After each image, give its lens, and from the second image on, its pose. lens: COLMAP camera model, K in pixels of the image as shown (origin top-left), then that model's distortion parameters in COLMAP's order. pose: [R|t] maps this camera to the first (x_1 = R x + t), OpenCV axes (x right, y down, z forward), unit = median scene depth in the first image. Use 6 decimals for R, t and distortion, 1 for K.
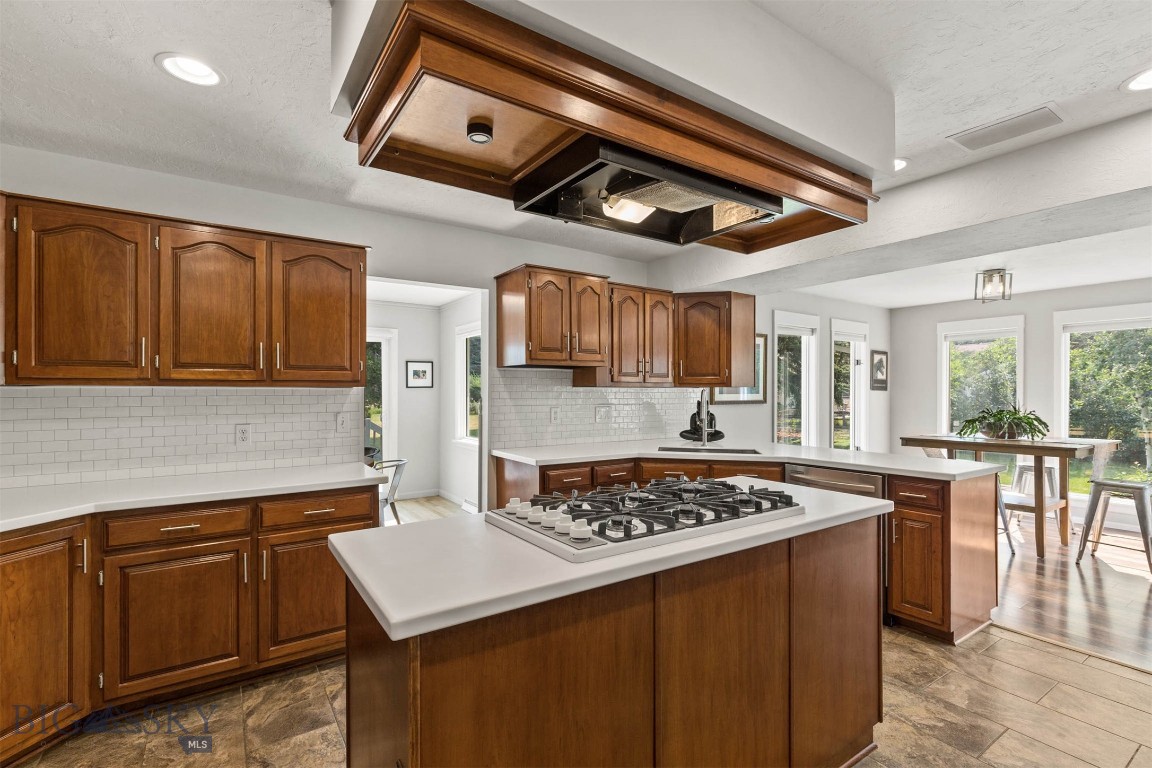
lens RADIAL K [[526.2, 0, 566.0], [0, 526.2, 386.7], [0, 0, 1]] dist [0.004699, 0.000833]
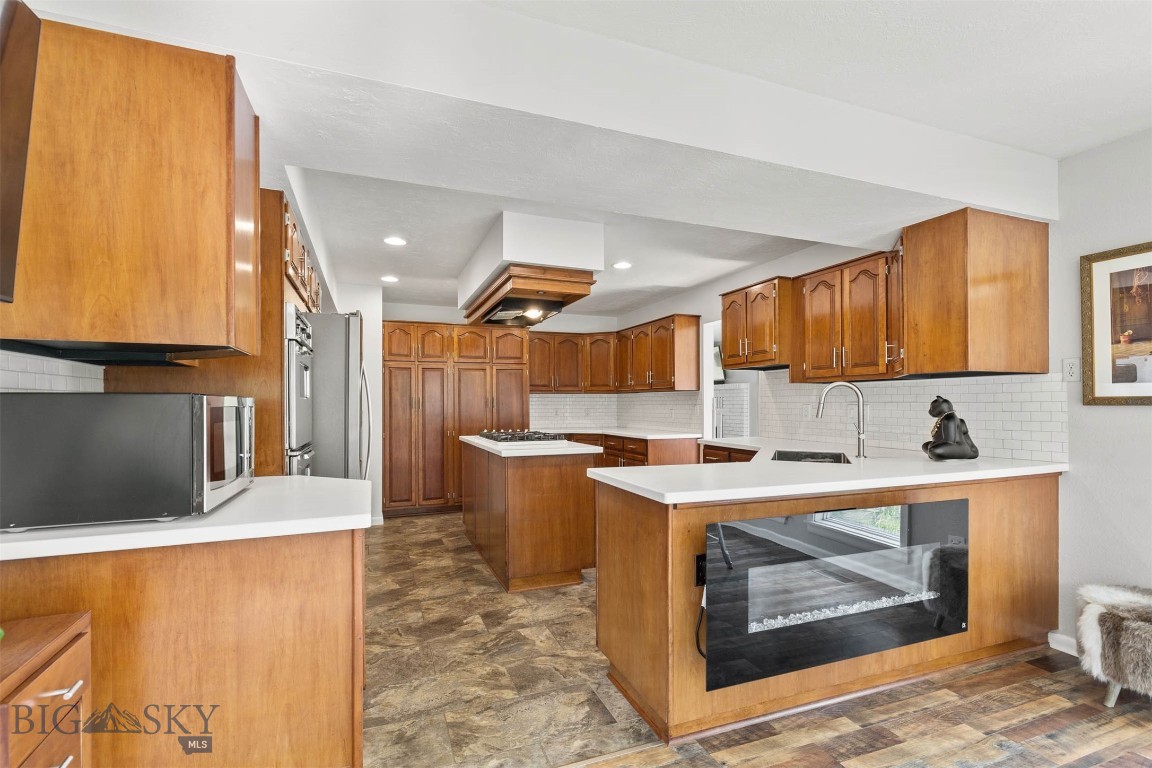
lens RADIAL K [[526.2, 0, 586.8], [0, 526.2, 395.1], [0, 0, 1]] dist [0.004699, 0.000833]
pose [[-0.202771, -0.017035, -0.979078, 1.574177], [0.014595, 0.999685, -0.020417, 0.051785], [0.979117, -0.018430, -0.202458, 1.138136]]
